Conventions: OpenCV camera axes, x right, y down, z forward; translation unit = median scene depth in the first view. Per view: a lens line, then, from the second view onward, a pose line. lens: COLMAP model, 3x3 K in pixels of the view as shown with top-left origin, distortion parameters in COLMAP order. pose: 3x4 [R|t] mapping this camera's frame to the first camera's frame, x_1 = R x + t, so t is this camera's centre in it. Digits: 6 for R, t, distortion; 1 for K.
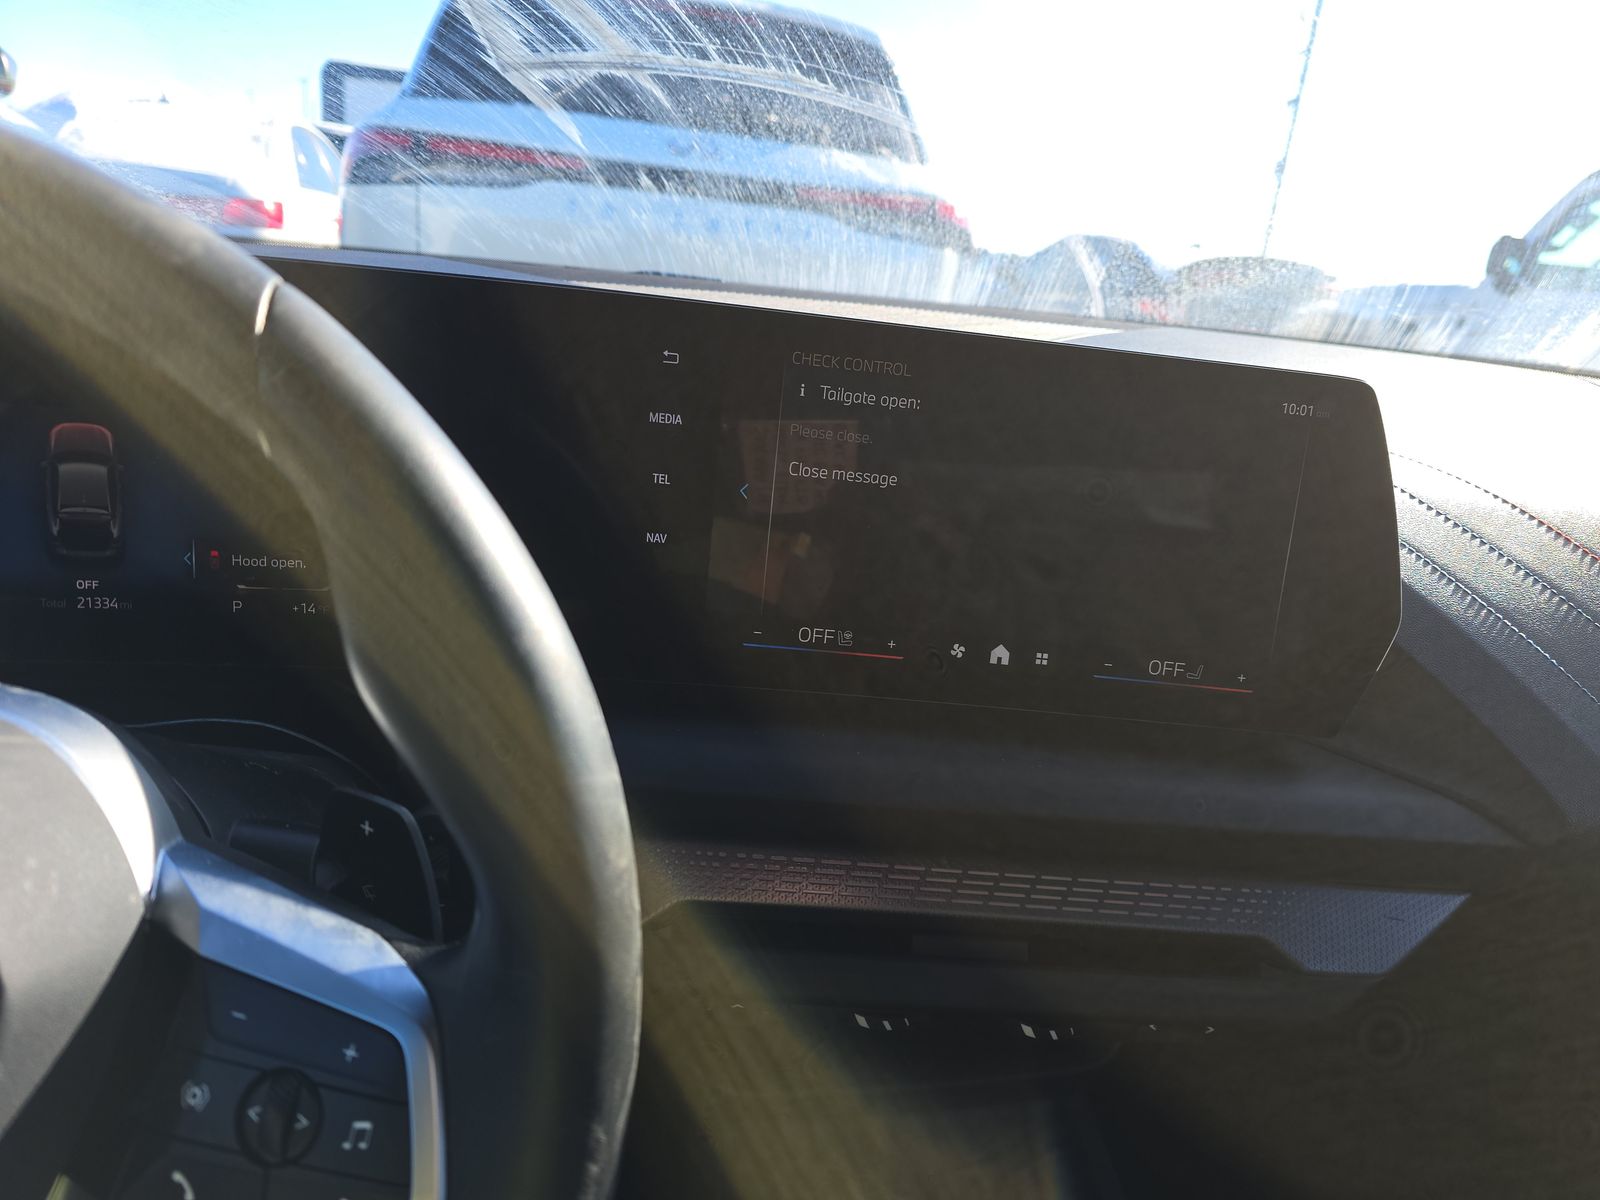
lens RADIAL K [[1048.1, 0, 797.4], [0, 1048.1, 598.5], [0, 0, 1]] dist [-0.007065, -0.013530]
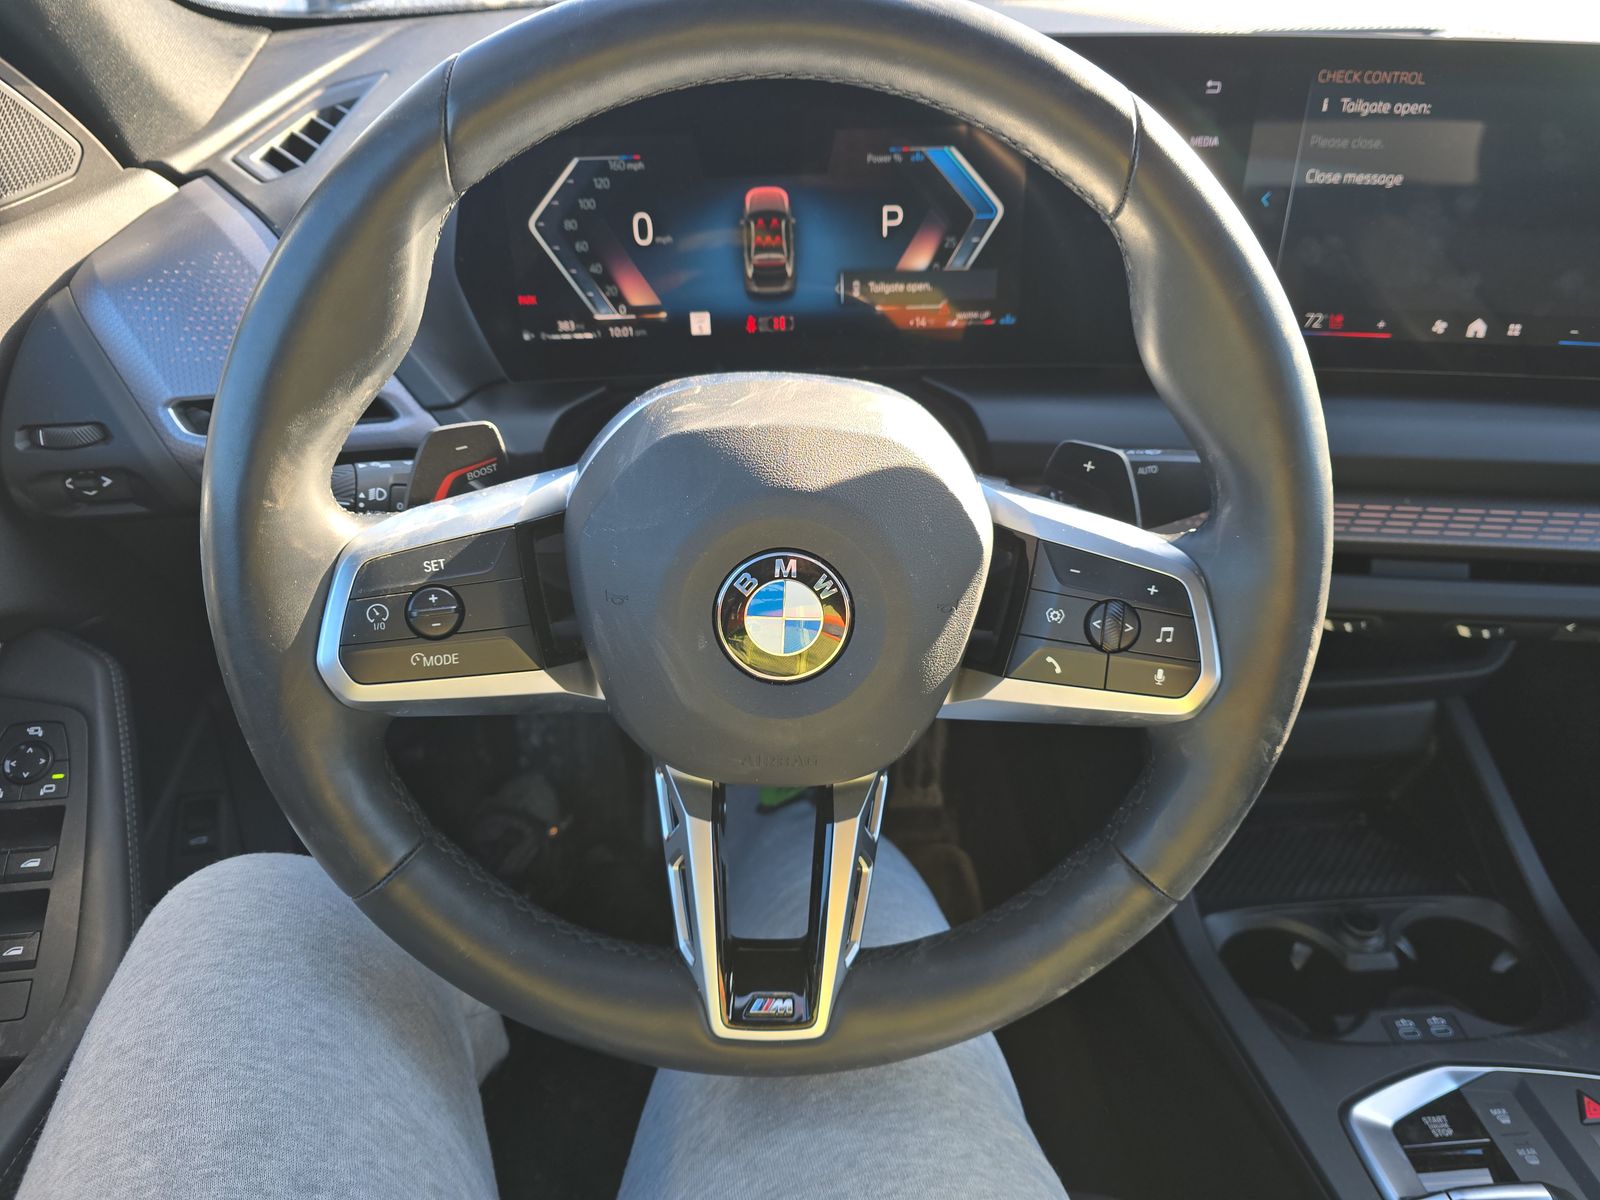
lens RADIAL K [[1048.1, 0, 798.2], [0, 1048.1, 604.7], [0, 0, 1]] dist [-0.007065, -0.013530]
pose [[0.980521, -0.007586, -0.196270, -0.347992], [0.062564, 0.959269, 0.275479, -0.020271], [0.186186, -0.282392, 0.941058, -0.363840]]
